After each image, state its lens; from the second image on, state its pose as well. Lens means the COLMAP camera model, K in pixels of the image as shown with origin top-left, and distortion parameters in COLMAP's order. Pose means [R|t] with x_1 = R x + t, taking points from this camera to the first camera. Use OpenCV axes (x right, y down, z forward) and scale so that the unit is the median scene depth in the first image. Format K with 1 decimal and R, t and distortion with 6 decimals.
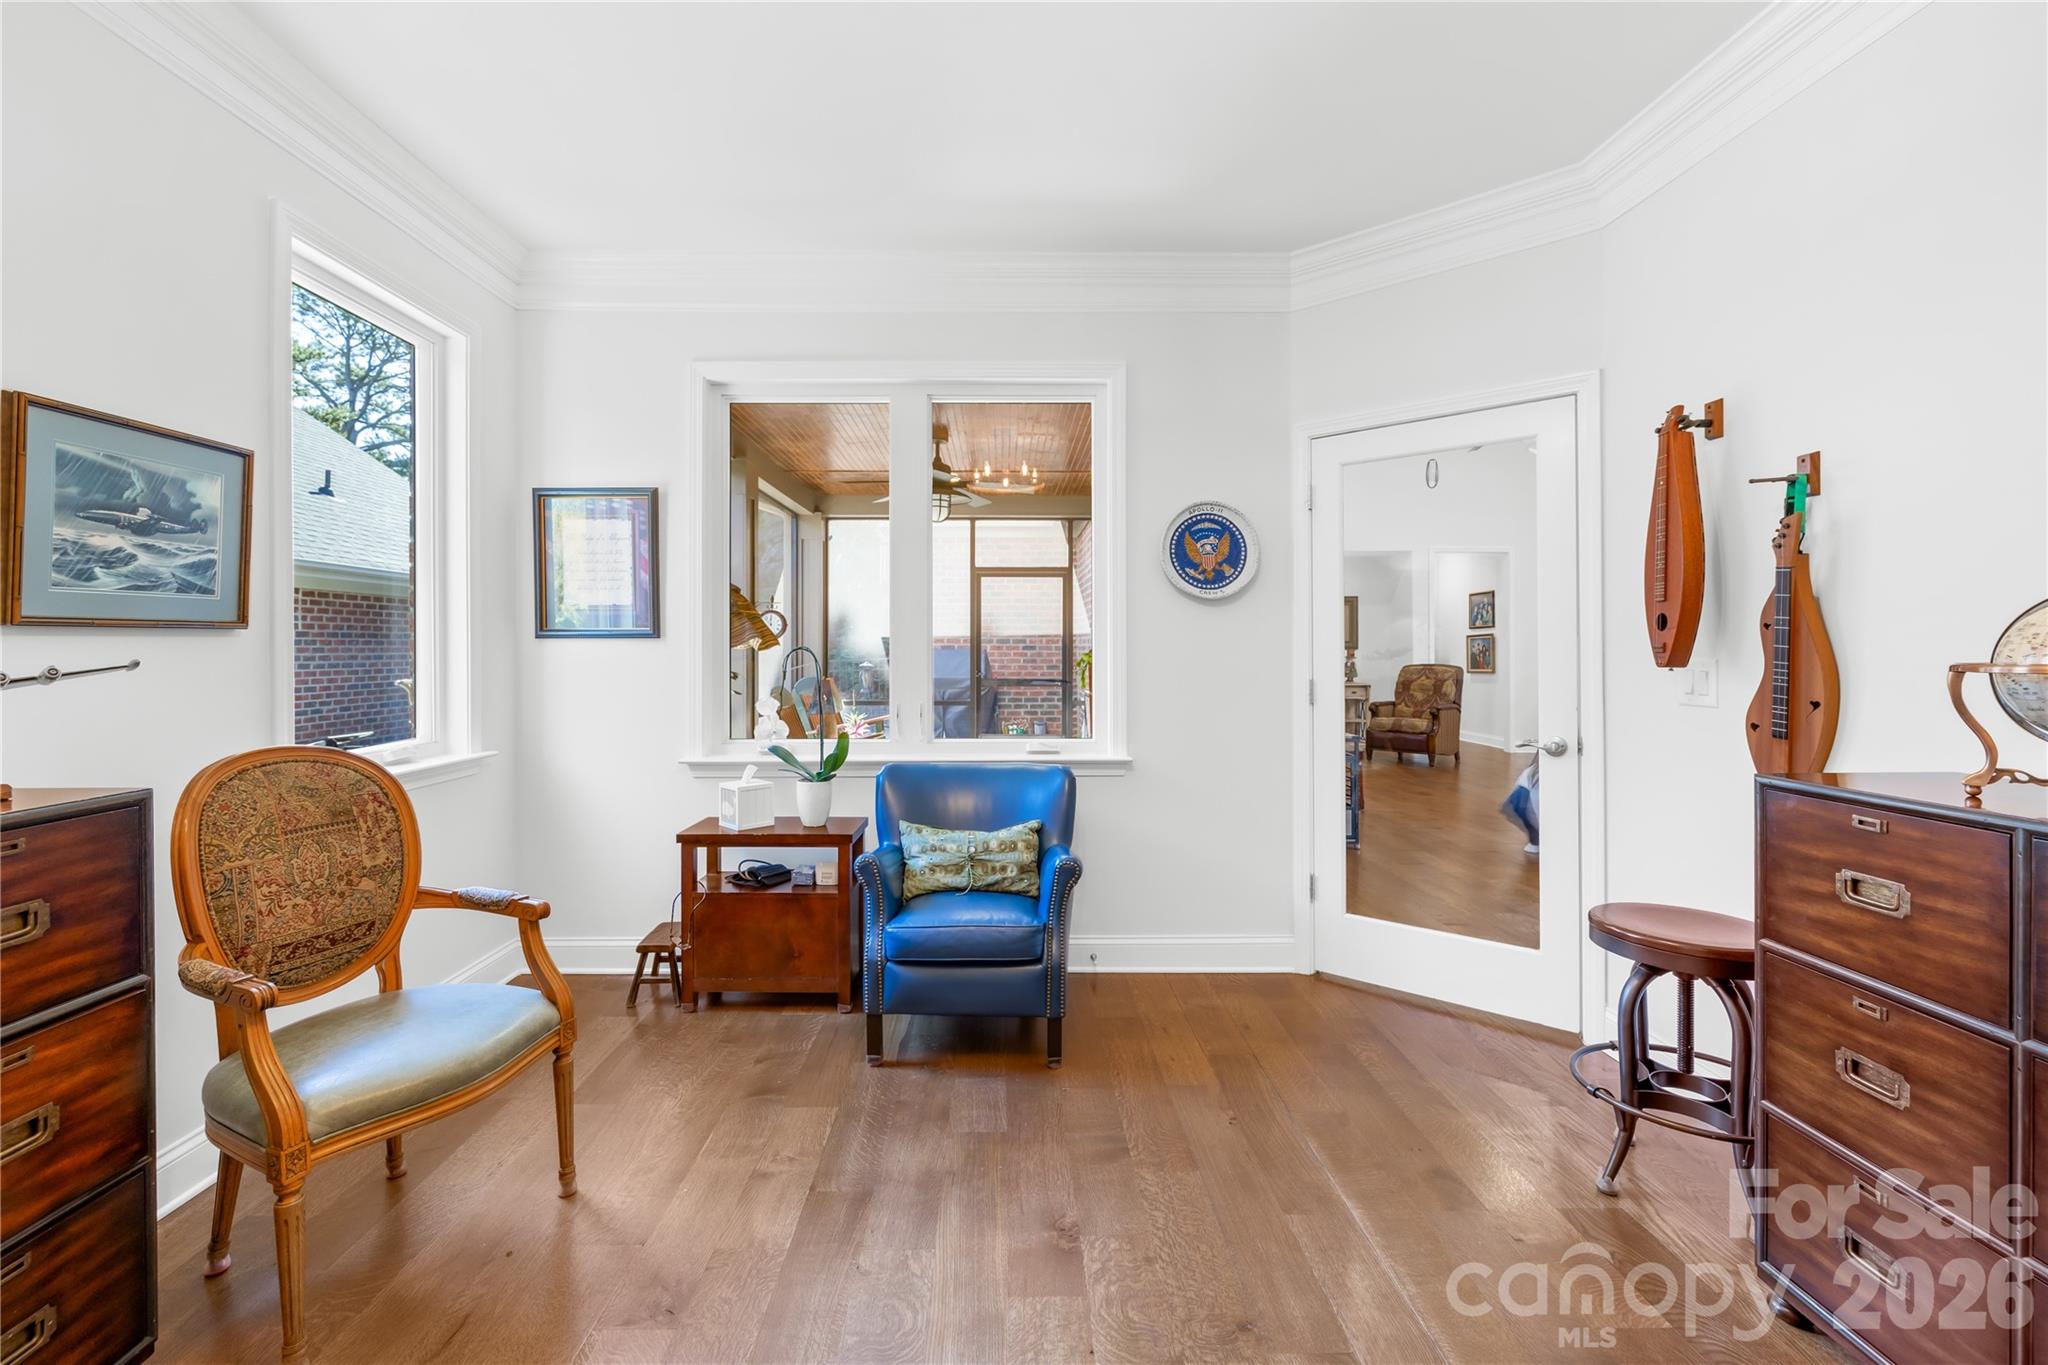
lens RADIAL K [[873.4, 0, 1017.9], [0, 873.4, 644.2], [0, 0, 1]] dist [0.004347, -0.003041]
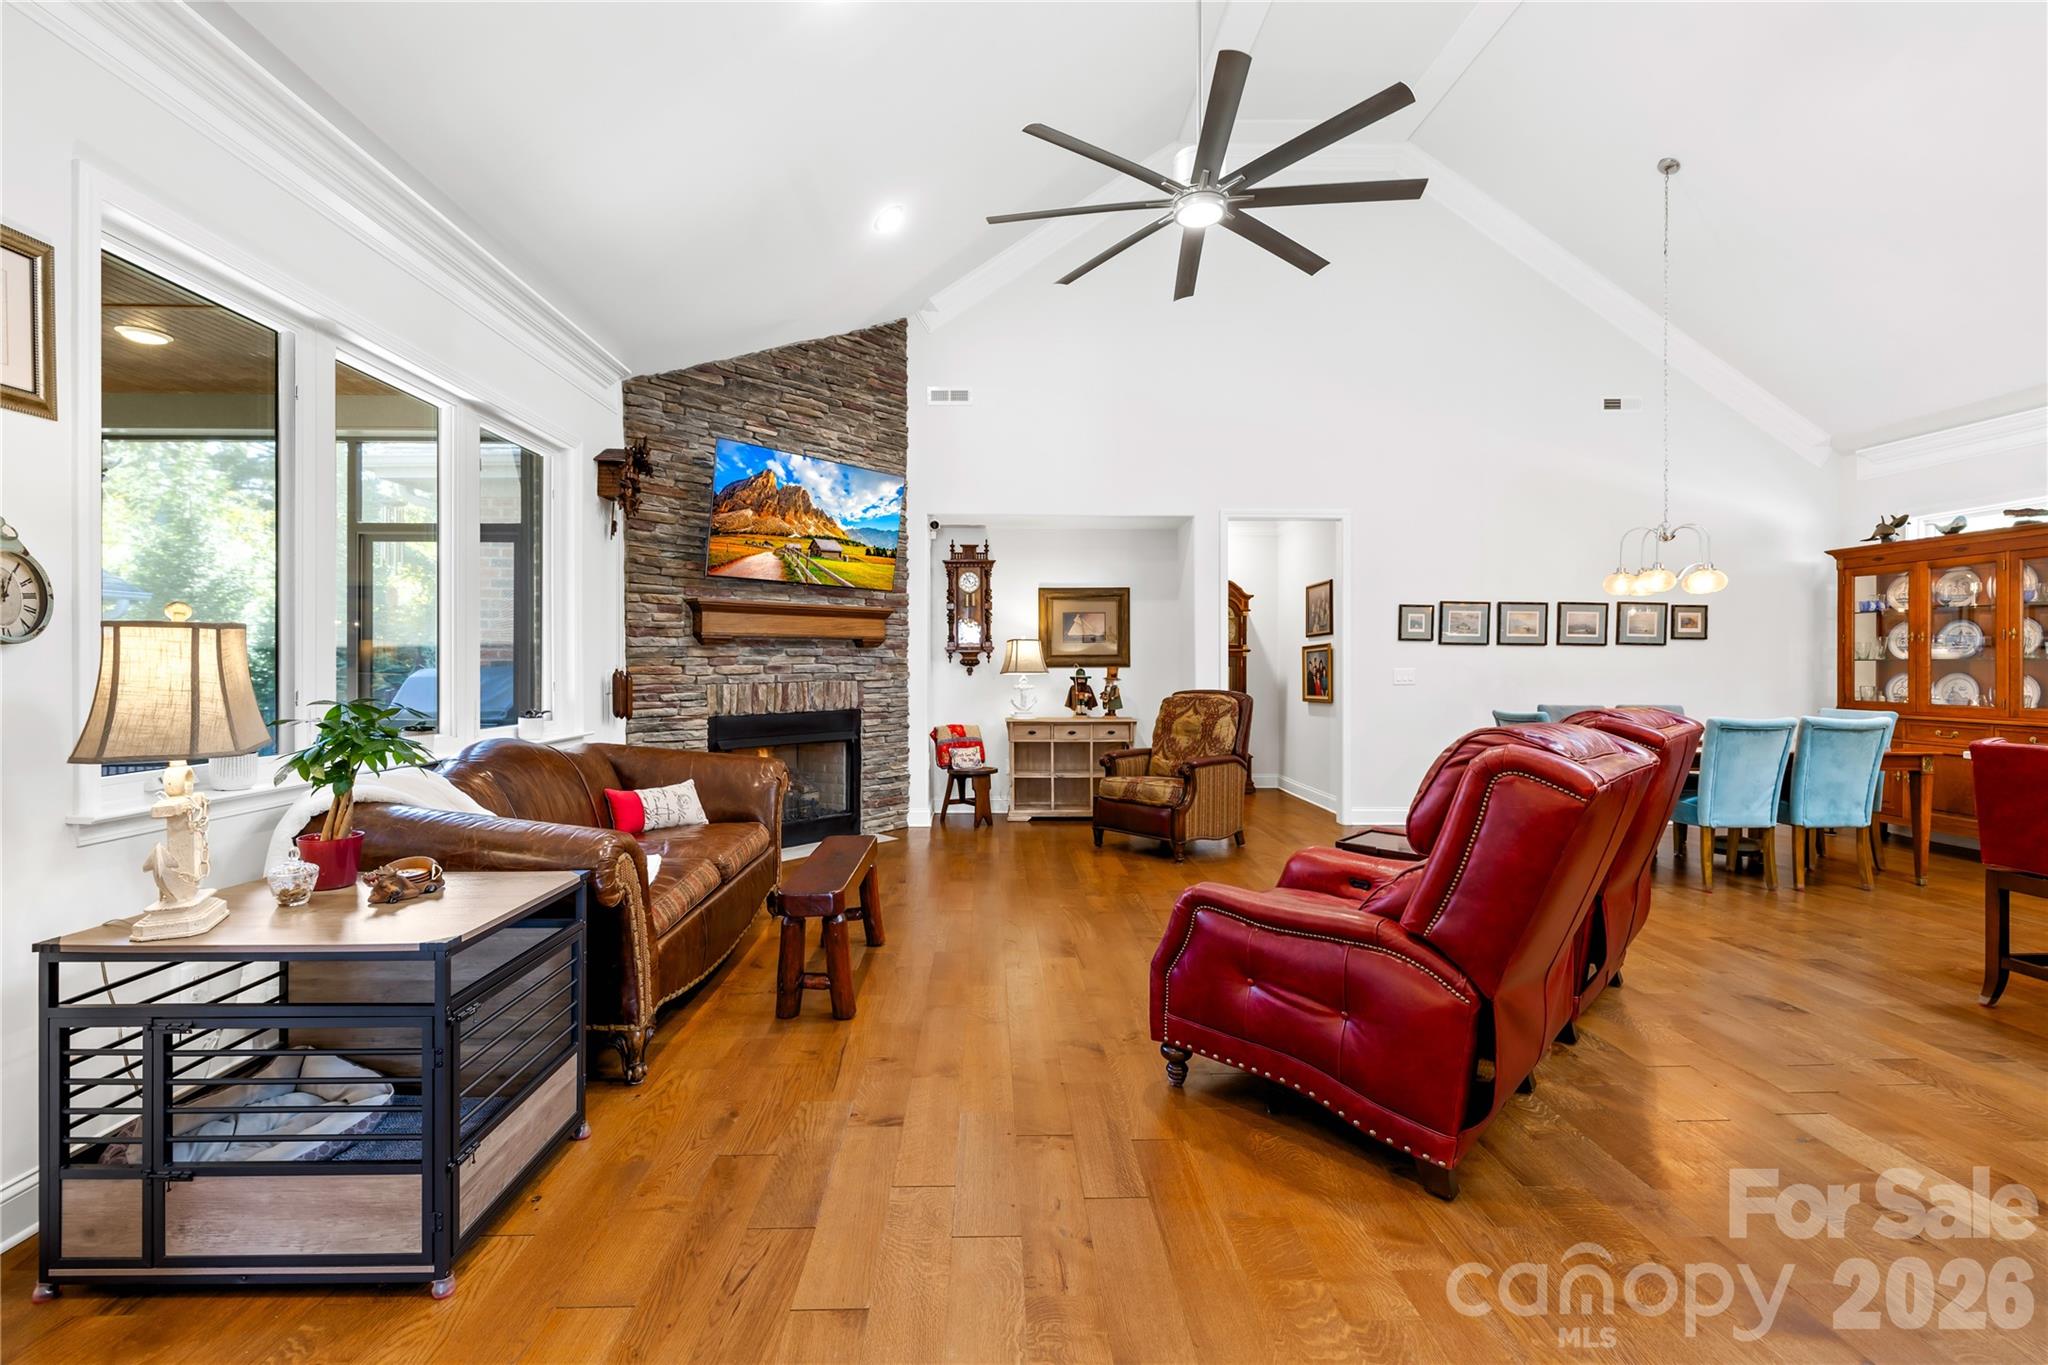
lens RADIAL K [[873.4, 0, 1027.0], [0, 873.4, 658.8], [0, 0, 1]] dist [0.004347, -0.003041]
pose [[0.999752, -0.000974, 0.022237, 0.345345], [0.001041, 0.999995, -0.003005, 0.001650], [-0.022234, 0.003027, 0.999748, 0.391122]]
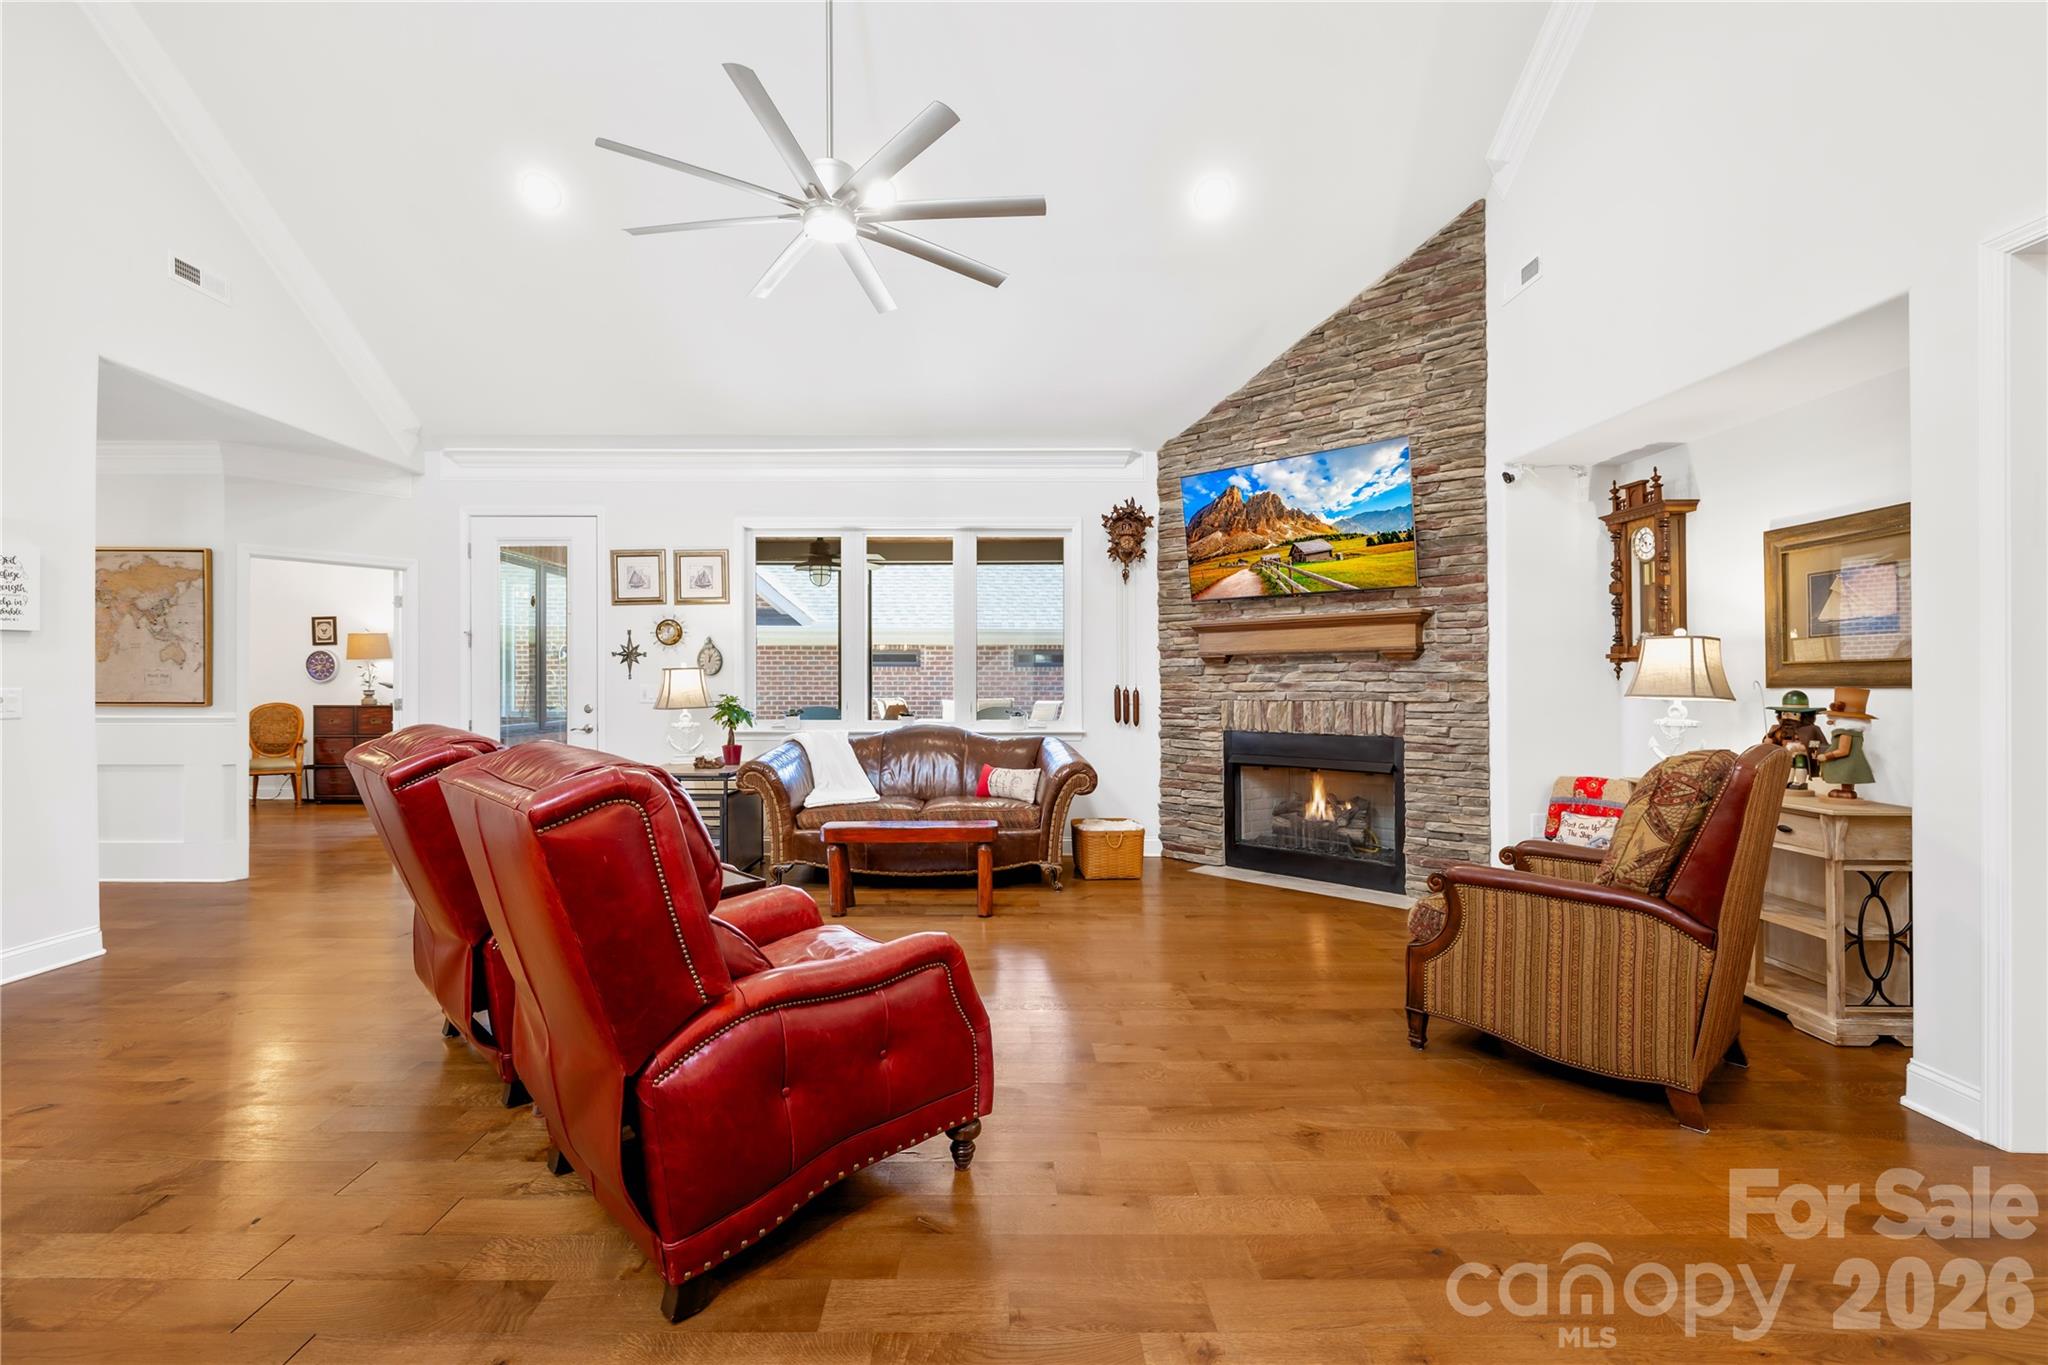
lens RADIAL K [[873.4, 0, 1008.2], [0, 873.4, 674.2], [0, 0, 1]] dist [0.004347, -0.003041]
pose [[-0.008051, -0.010227, -0.999915, 0.769972], [0.001764, 0.999946, -0.010241, 0.004335], [0.999966, -0.001846, -0.008033, 0.825847]]
